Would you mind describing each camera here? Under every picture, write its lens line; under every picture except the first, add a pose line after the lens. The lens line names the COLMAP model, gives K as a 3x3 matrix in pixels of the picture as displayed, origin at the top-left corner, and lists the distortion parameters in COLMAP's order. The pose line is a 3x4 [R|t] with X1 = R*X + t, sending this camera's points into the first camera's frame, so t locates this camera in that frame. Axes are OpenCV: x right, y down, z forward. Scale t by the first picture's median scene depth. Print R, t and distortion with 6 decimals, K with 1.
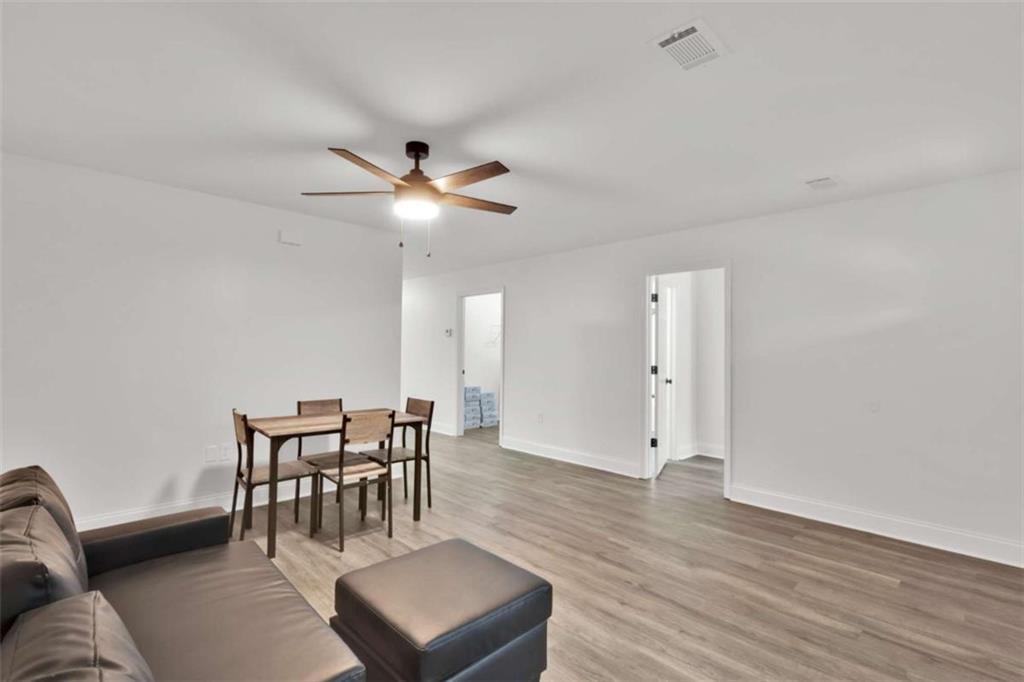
lens RADIAL K [[473.0, 0, 507.1], [0, 473.0, 336.7], [0, 0, 1]] dist [0.010555, -0.001941]
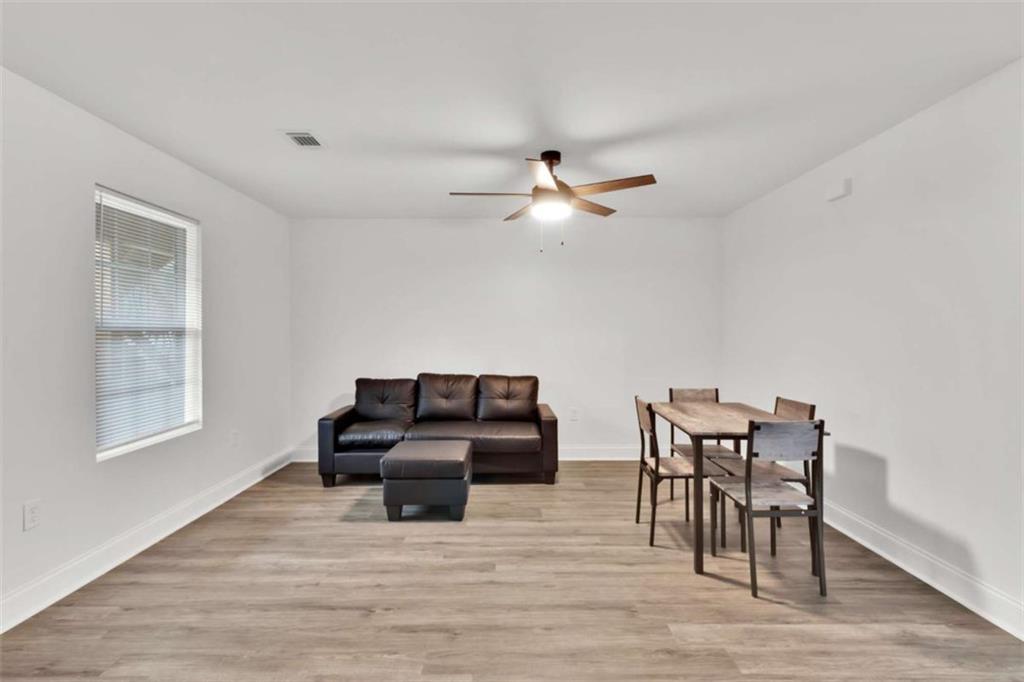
lens RADIAL K [[473.0, 0, 507.1], [0, 473.0, 336.7], [0, 0, 1]] dist [0.010555, -0.001941]
pose [[-0.692089, -0.003892, -0.721802, 0.637644], [0.014138, 0.999721, -0.018947, 0.046724], [0.721674, -0.023318, -0.691840, 1.549540]]
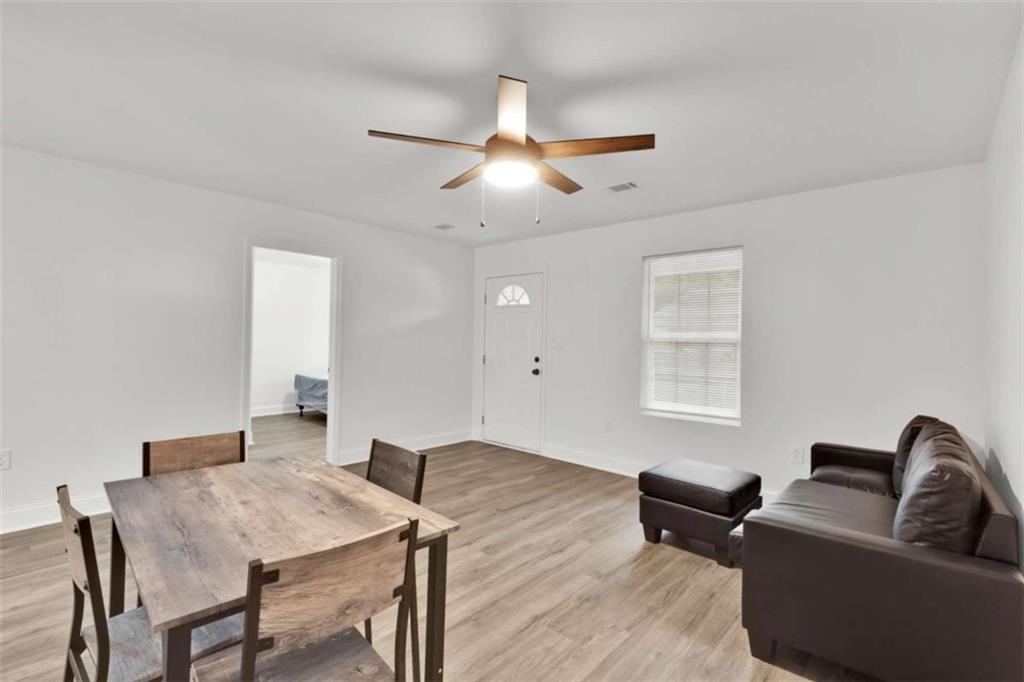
lens RADIAL K [[470.9, 0, 501.2], [0, 470.9, 336.9], [0, 0, 1]] dist [0.017642, -0.000868]
pose [[-0.058533, -0.009465, 0.998241, -0.938867], [-0.045976, 0.998920, 0.006776, 0.011669], [-0.997226, -0.045498, -0.058904, 0.957418]]
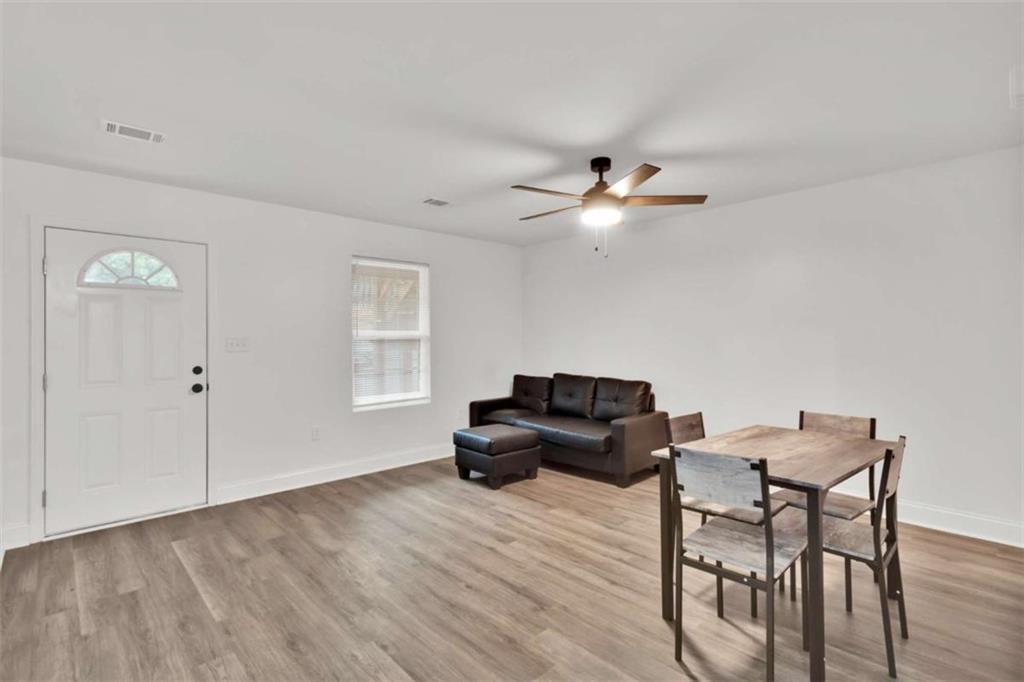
lens RADIAL K [[483.0, 0, 512.5], [0, 483.0, 336.6], [0, 0, 1]] dist [0.012159, -0.001469]
pose [[-0.999954, -0.006429, 0.007072, 0.010979], [-0.006652, 0.999467, -0.031945, 0.051184], [-0.006863, -0.031991, -0.999465, 1.963674]]
